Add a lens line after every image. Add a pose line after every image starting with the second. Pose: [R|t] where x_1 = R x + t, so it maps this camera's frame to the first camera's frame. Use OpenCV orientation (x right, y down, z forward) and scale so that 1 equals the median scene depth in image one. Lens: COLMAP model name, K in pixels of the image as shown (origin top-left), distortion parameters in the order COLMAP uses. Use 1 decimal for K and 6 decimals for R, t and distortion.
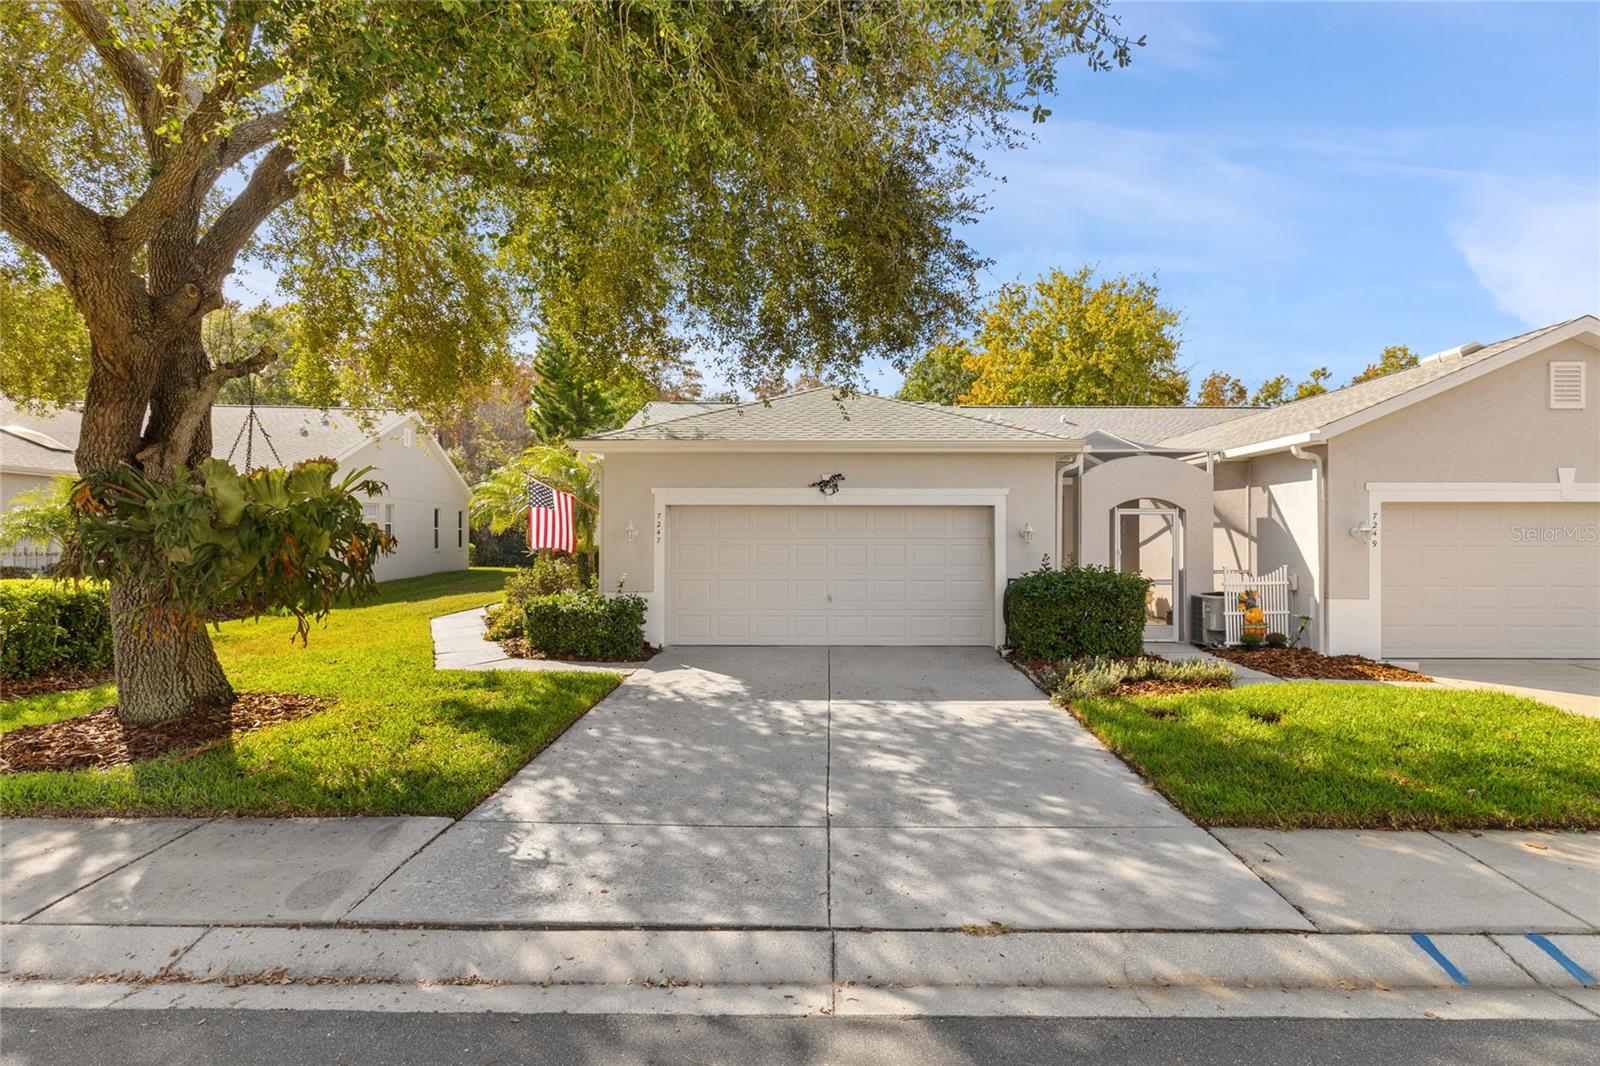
lens RADIAL K [[769.2, 0, 815.7], [0, 769.2, 528.1], [0, 0, 1]] dist [-0.004161, -0.000305]
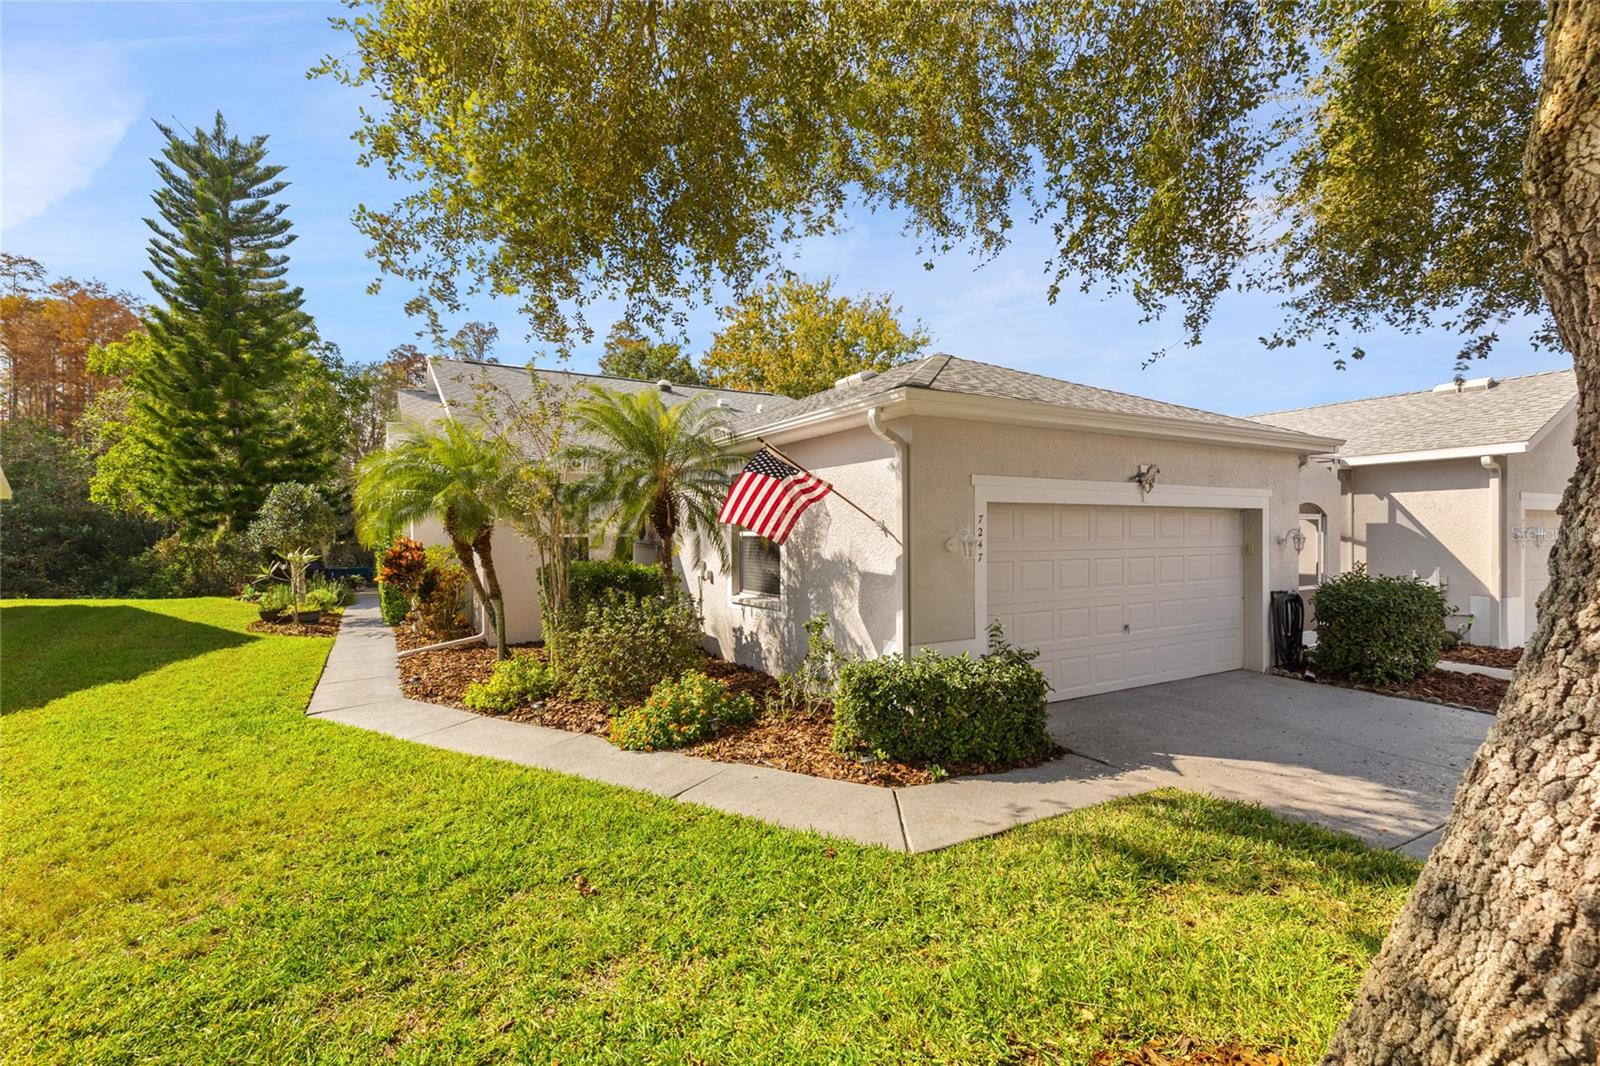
lens RADIAL K [[735.1, 0, 801.6], [0, 735.1, 550.0], [0, 0, 1]] dist [0.005502, -0.000716]
pose [[0.855296, -0.017584, 0.517841, -0.654290], [0.003811, 0.999610, 0.027648, -0.007623], [-0.518126, -0.021674, 0.855030, 0.552666]]
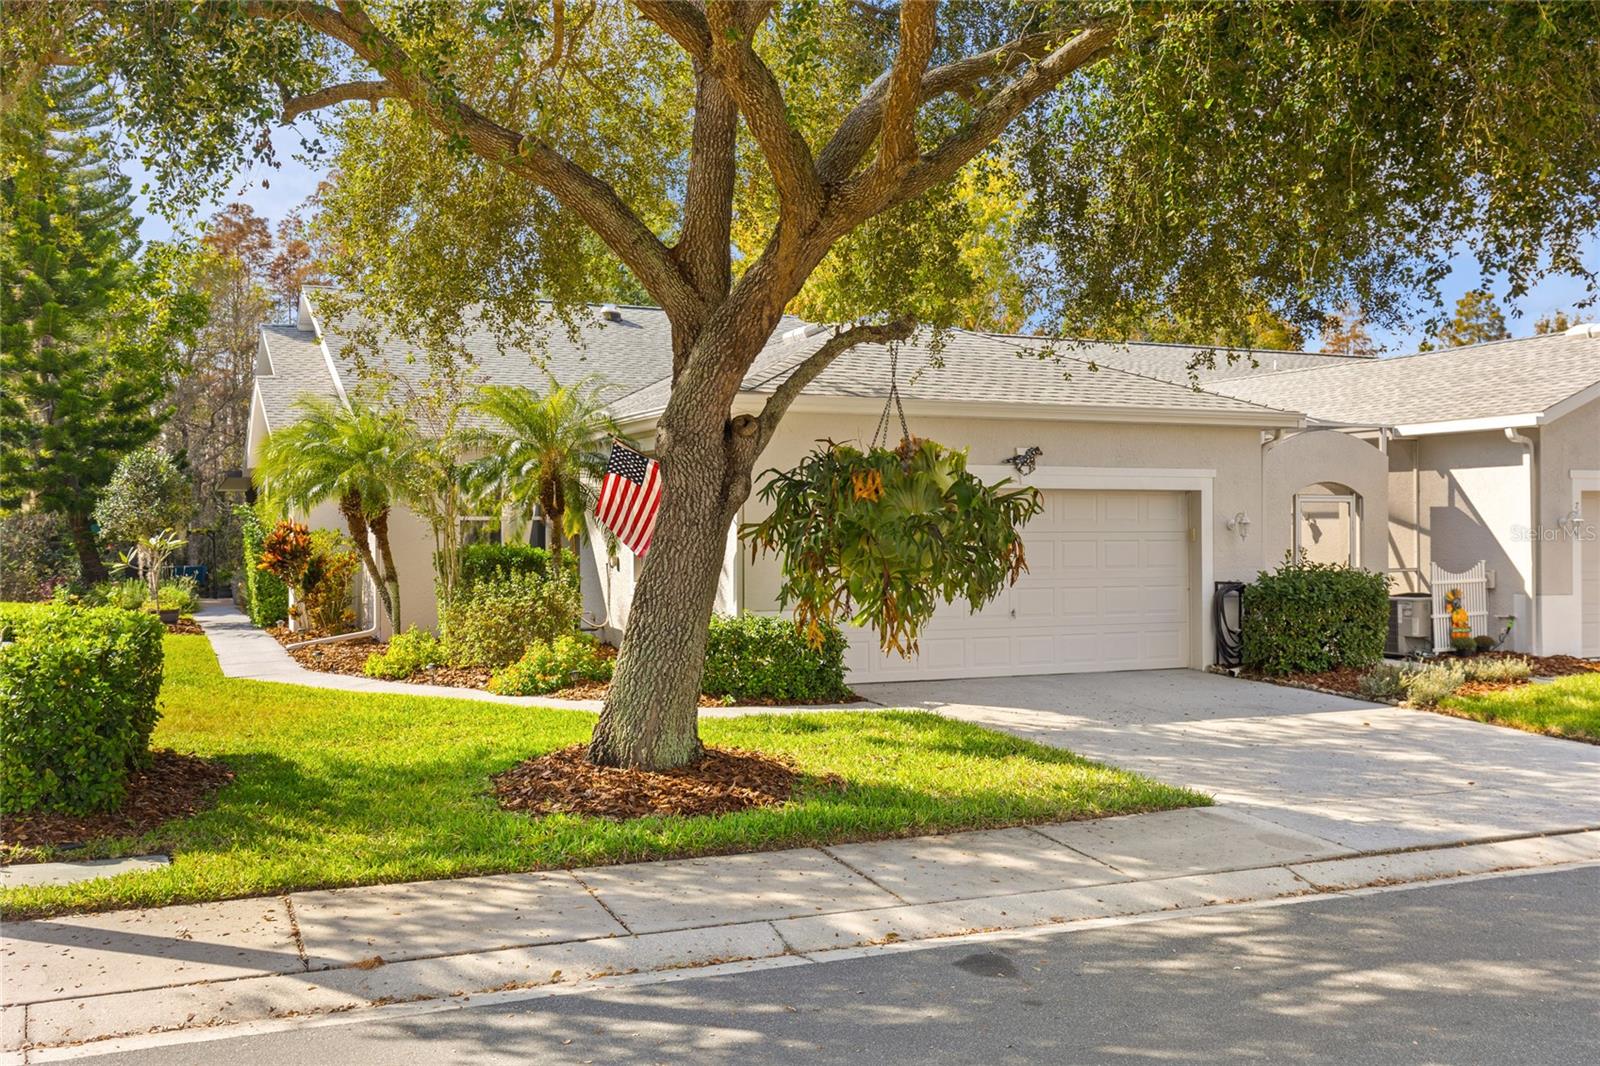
lens RADIAL K [[1521.5, 0, 795.0], [0, 1521.5, 527.6], [0, 0, 1]] dist [0.015015, 0.000000]
pose [[0.911546, -0.002641, 0.411189, -0.805282], [-0.000327, 0.999974, 0.007149, -0.001915], [-0.411197, -0.006651, 0.911522, -0.271759]]
